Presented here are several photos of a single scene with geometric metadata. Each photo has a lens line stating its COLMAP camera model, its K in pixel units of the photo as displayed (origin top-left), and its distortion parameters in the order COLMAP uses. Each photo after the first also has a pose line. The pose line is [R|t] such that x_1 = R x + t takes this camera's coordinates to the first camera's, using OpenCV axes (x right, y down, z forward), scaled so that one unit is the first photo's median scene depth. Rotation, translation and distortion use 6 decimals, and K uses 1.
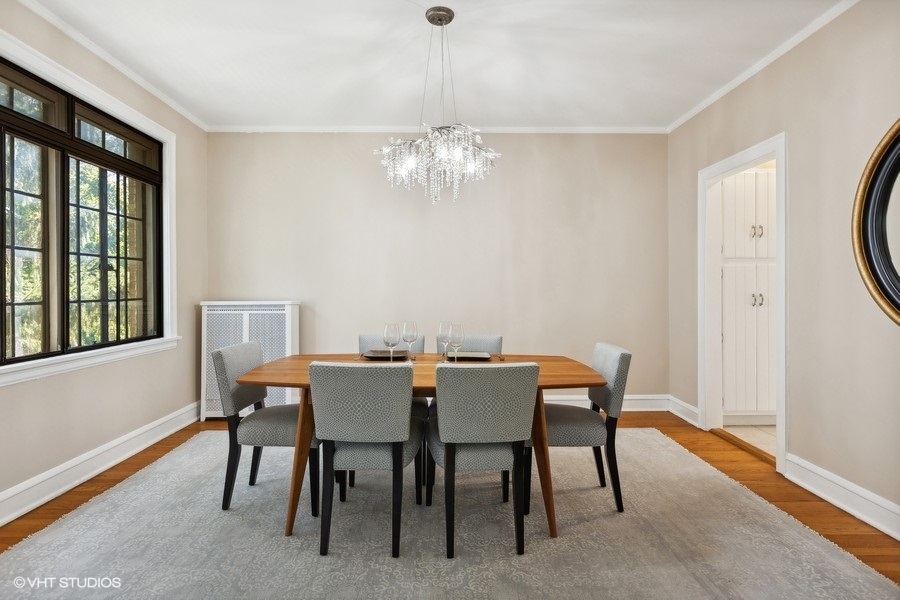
lens RADIAL K [[482.2, 0, 450.0], [0, 482.2, 300.0], [0, 0, 1]] dist [-0.000438, 0.000035]
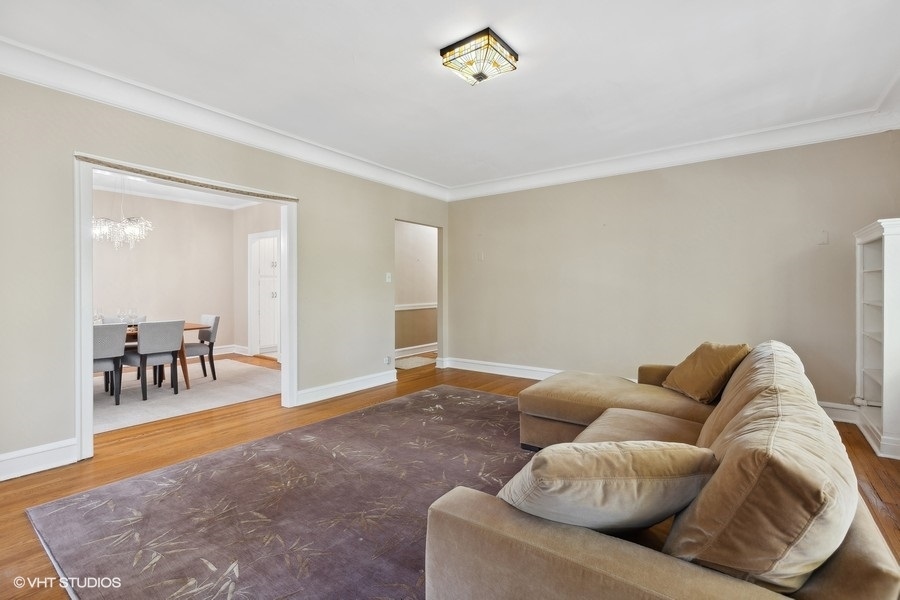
lens RADIAL K [[418.6, 0, 449.3], [0, 418.6, 282.9], [0, 0, 1]] dist [-0.000152, -0.000052]
pose [[0.620941, 0.007785, 0.783819, -0.383876], [0.010431, 0.999780, -0.018193, -0.012044], [-0.783788, 0.019473, 0.620723, -0.847585]]
